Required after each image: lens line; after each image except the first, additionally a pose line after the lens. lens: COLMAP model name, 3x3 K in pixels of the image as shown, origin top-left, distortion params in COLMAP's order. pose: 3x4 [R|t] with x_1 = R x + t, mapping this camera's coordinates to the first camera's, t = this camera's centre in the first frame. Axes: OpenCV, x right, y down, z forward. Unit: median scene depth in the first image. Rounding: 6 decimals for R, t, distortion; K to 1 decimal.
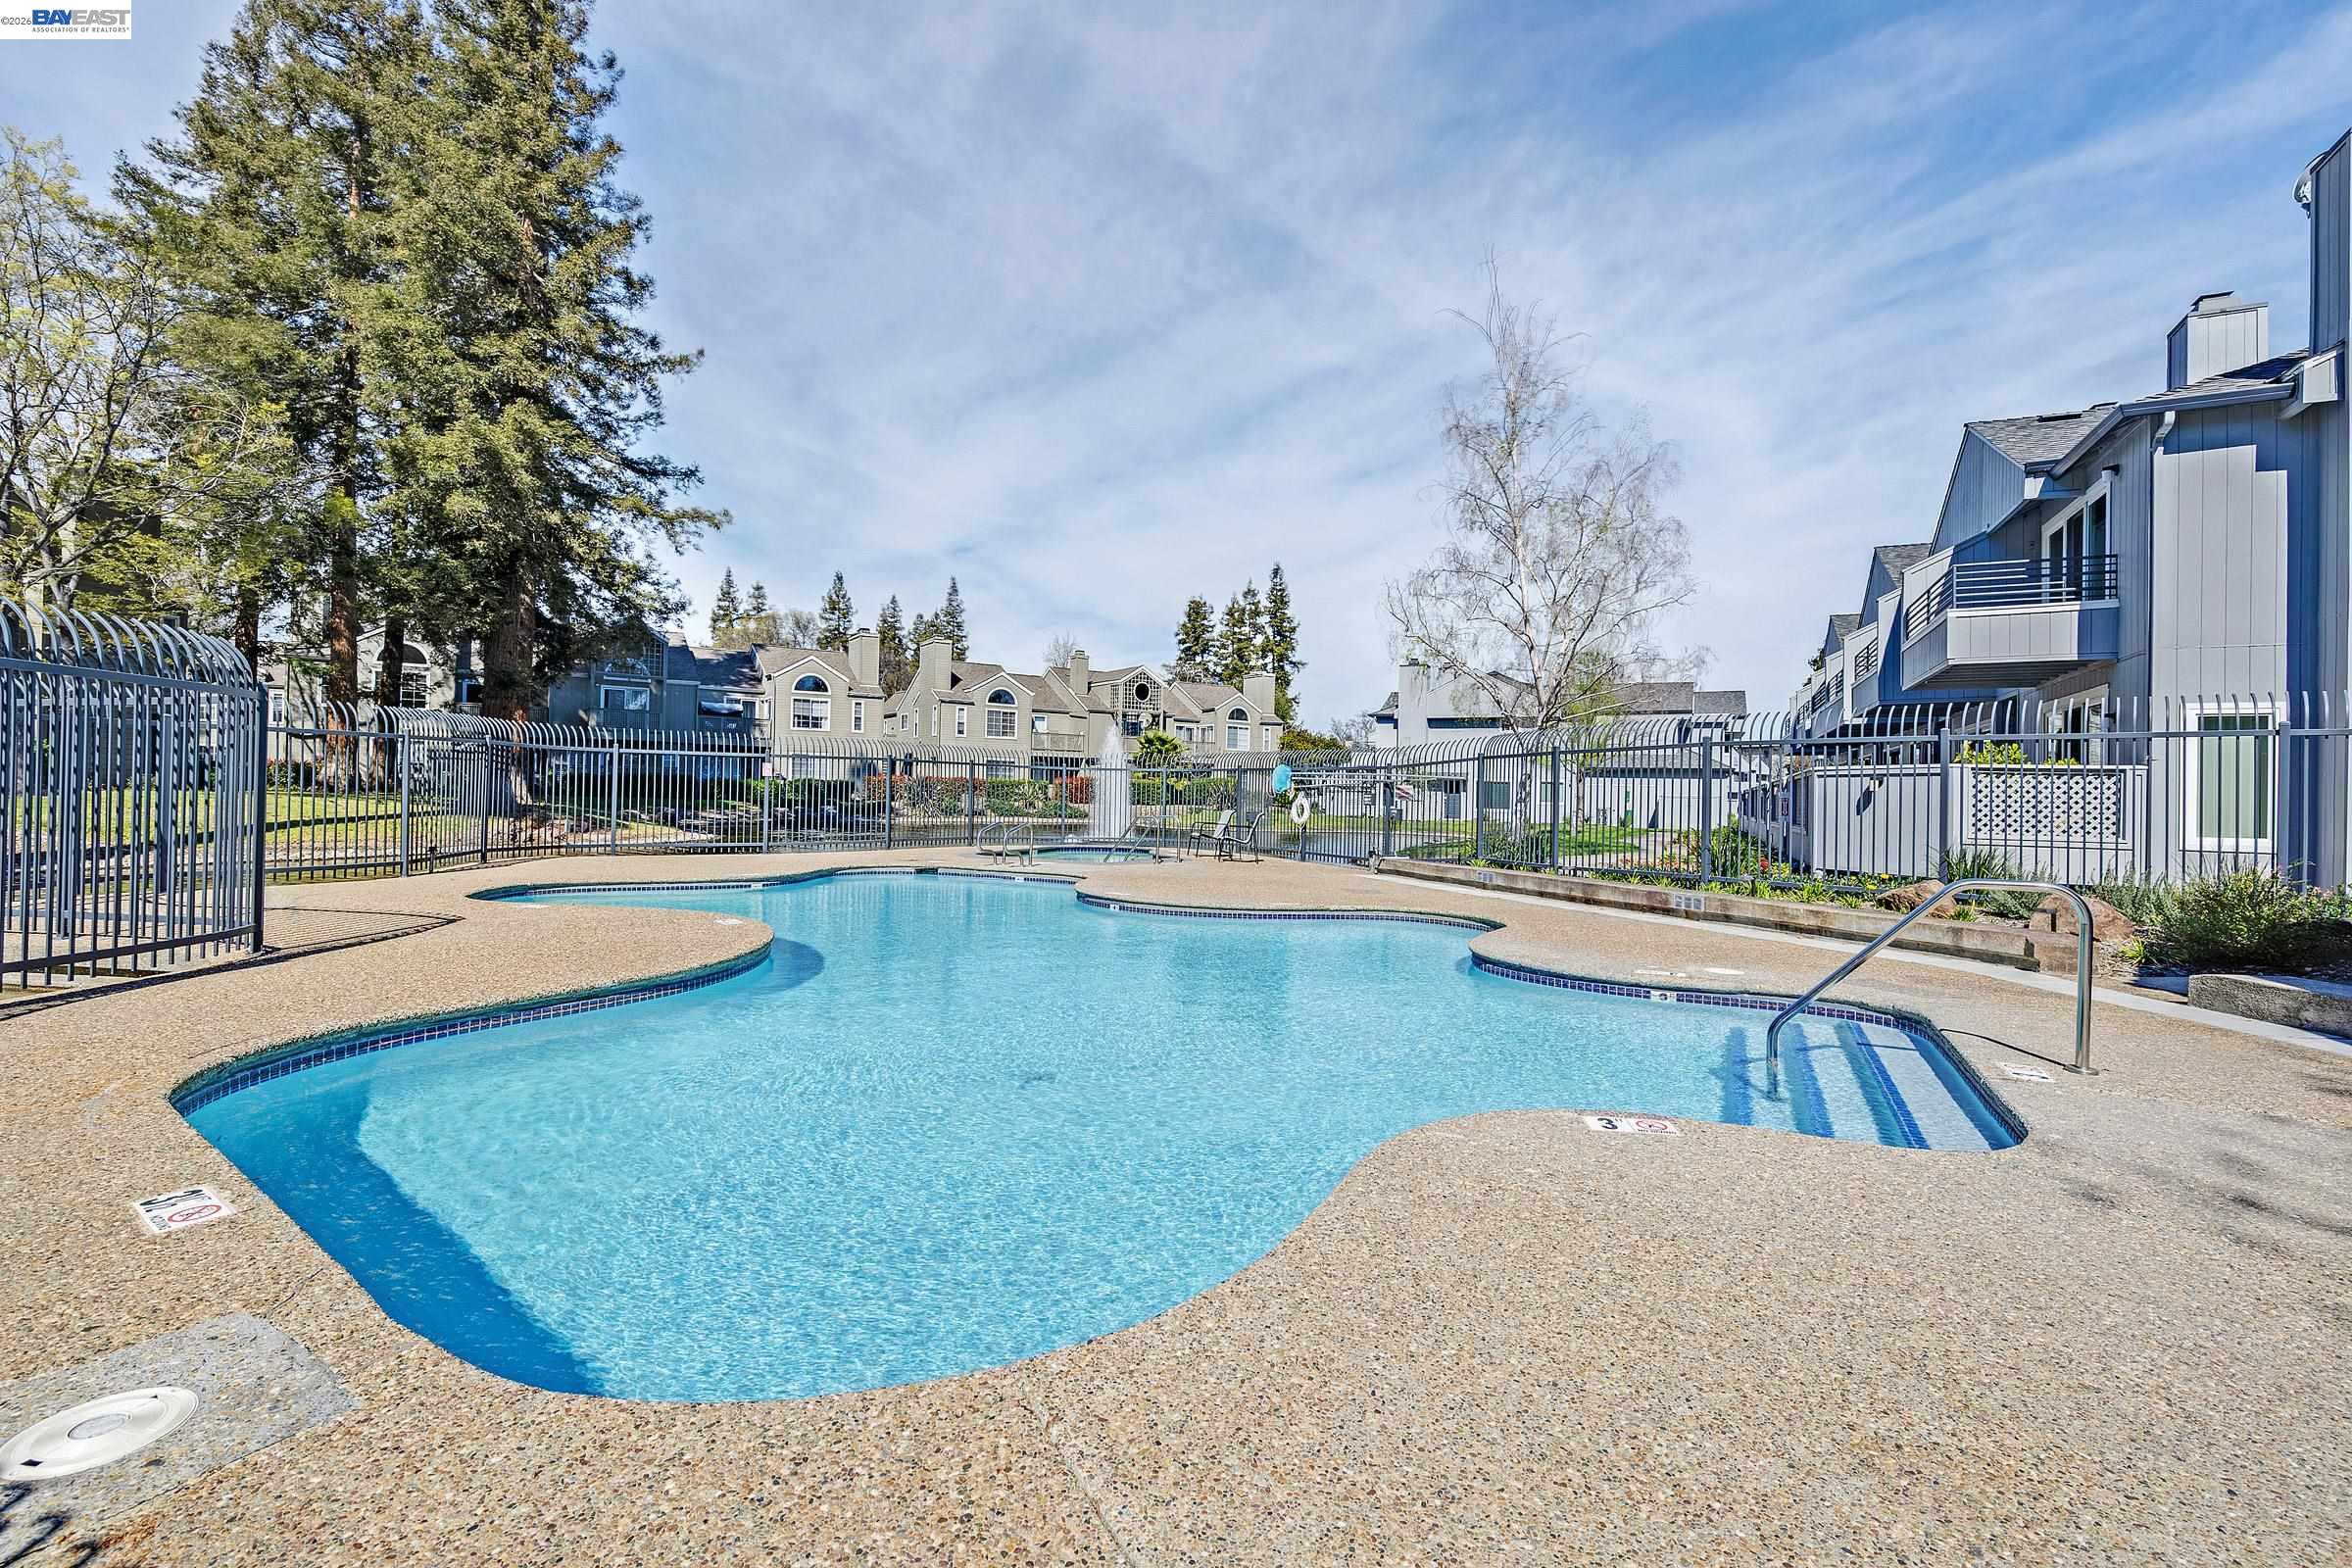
lens RADIAL K [[1112.2, 0, 1176.0], [0, 1112.2, 784.0], [0, 0, 1]] dist [0.000391, 0.000008]
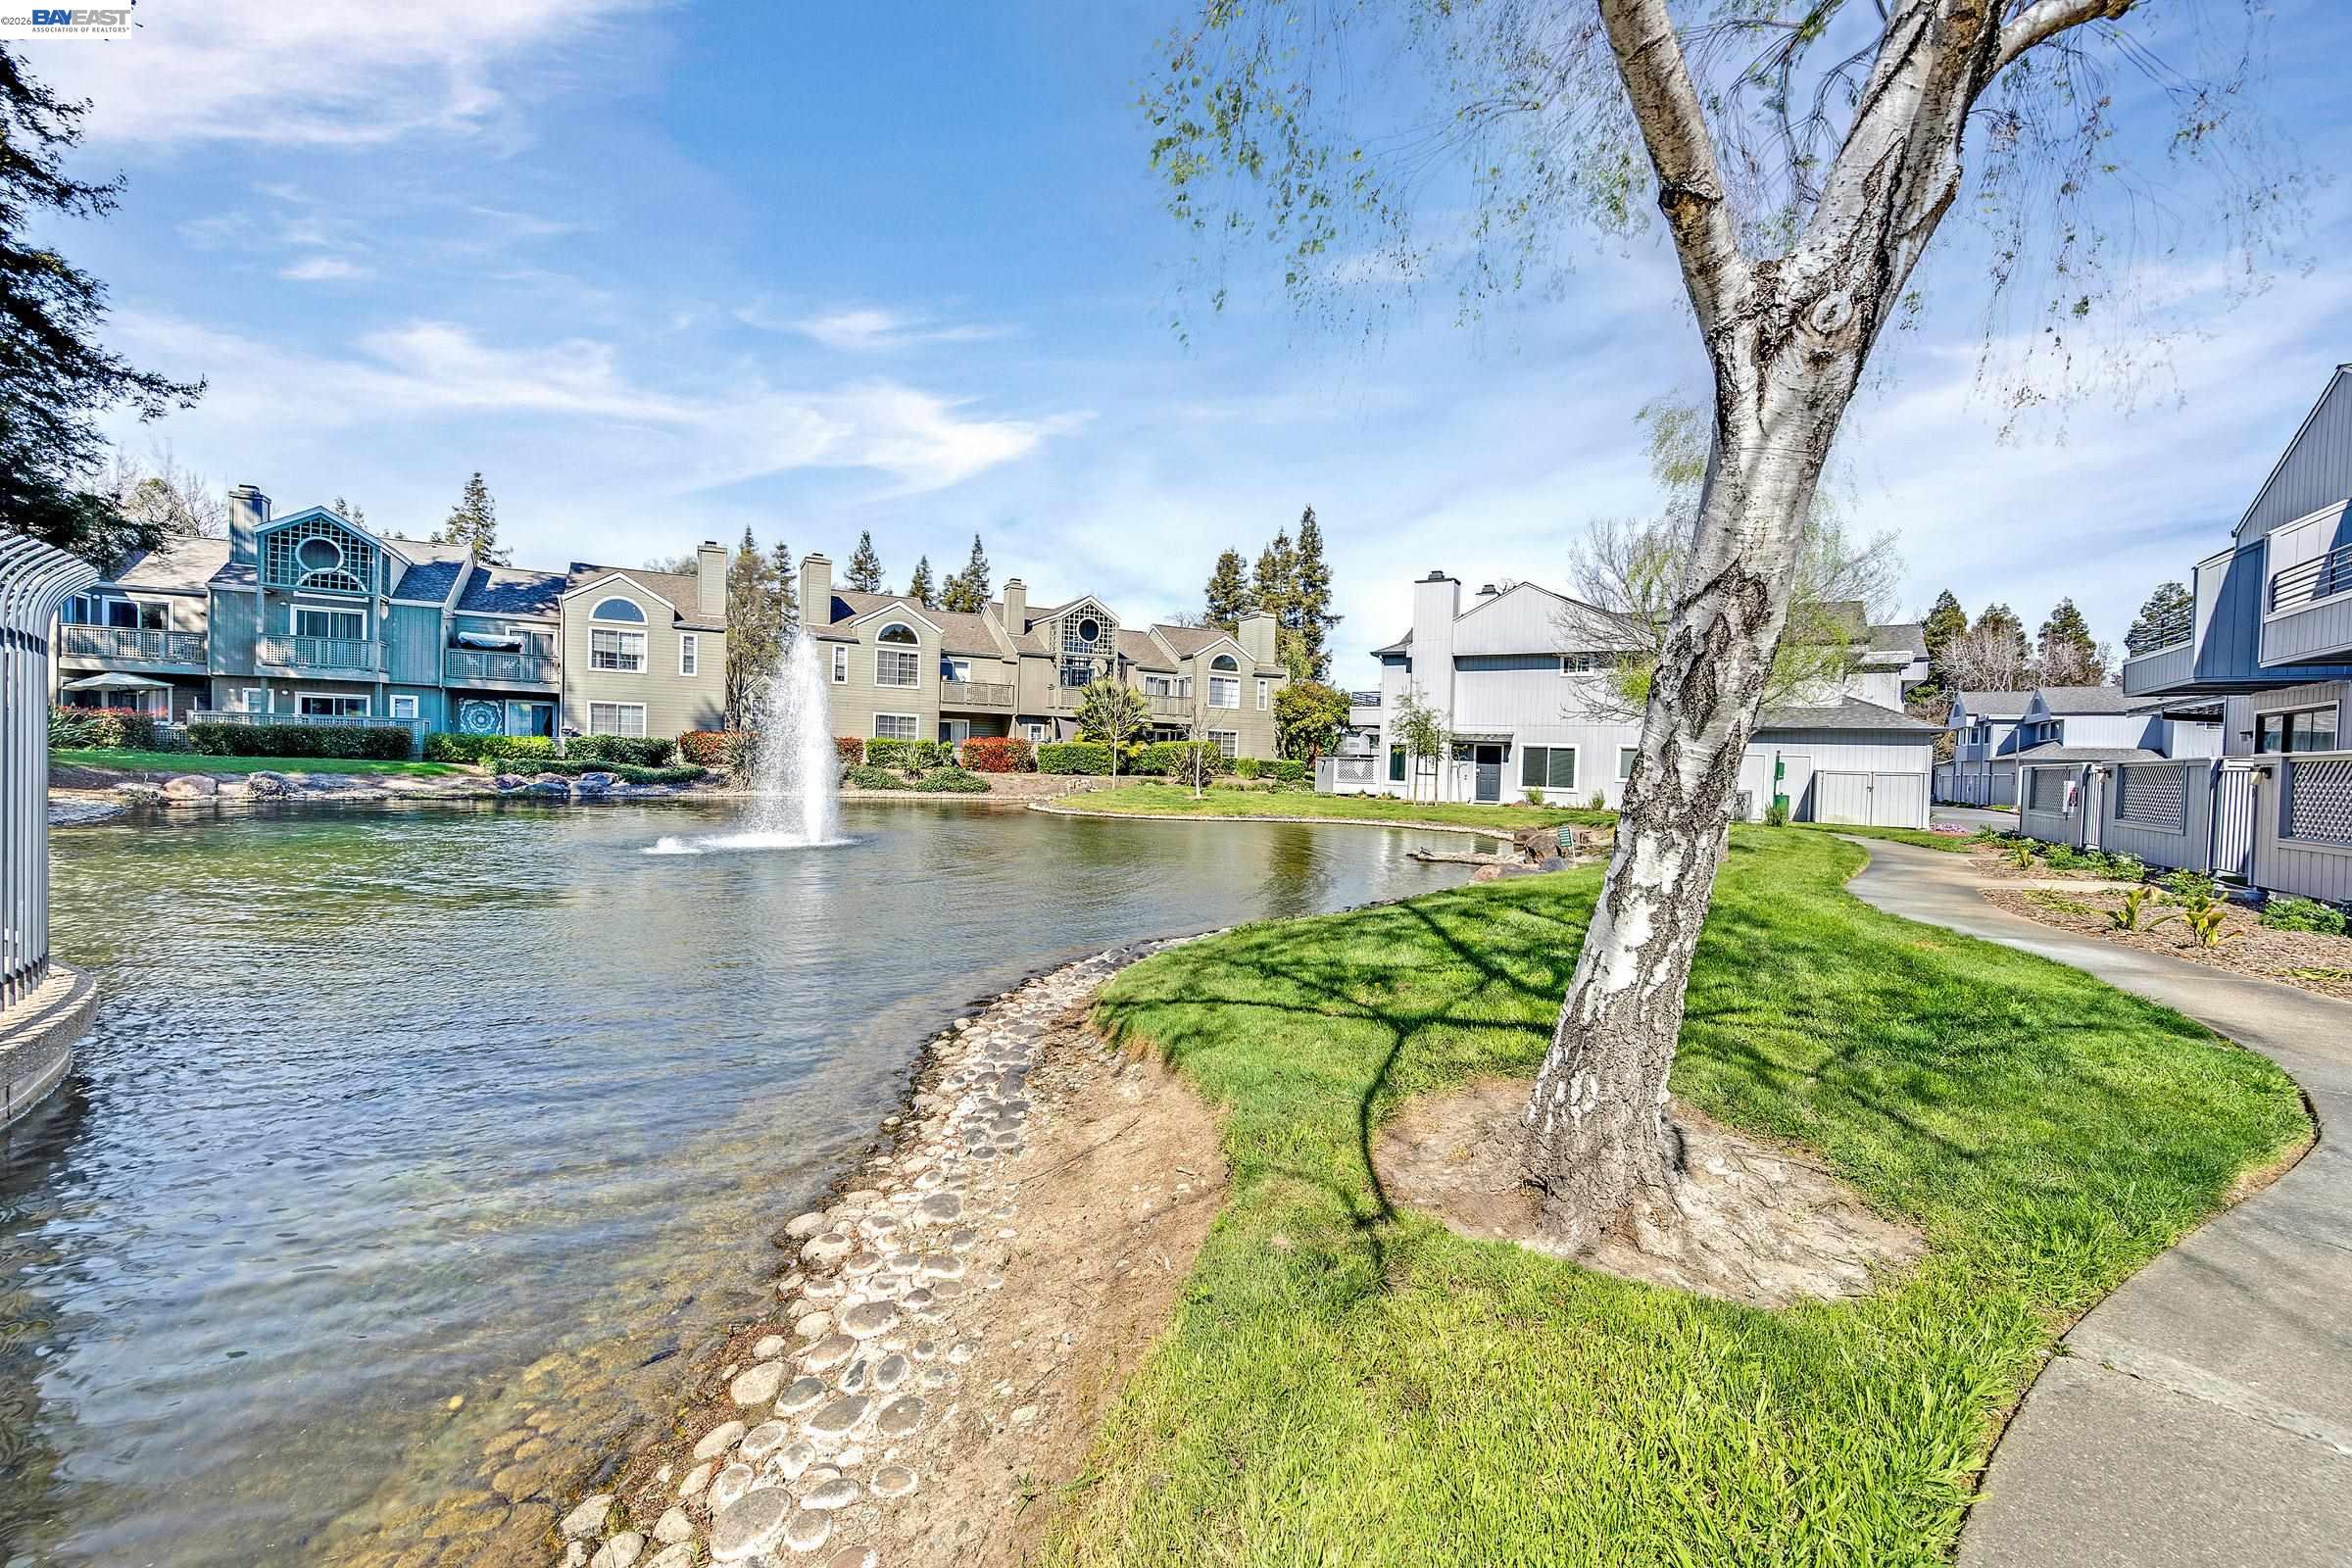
lens RADIAL K [[956.7, 0, 1176.0], [0, 956.7, 784.0], [0, 0, 1]] dist [-0.000944, -0.000225]
pose [[0.994993, 0.012481, -0.099160, 0.091004], [-0.009305, 0.999431, 0.032422, 0.002643], [0.099508, -0.031337, 0.994543, 0.309445]]
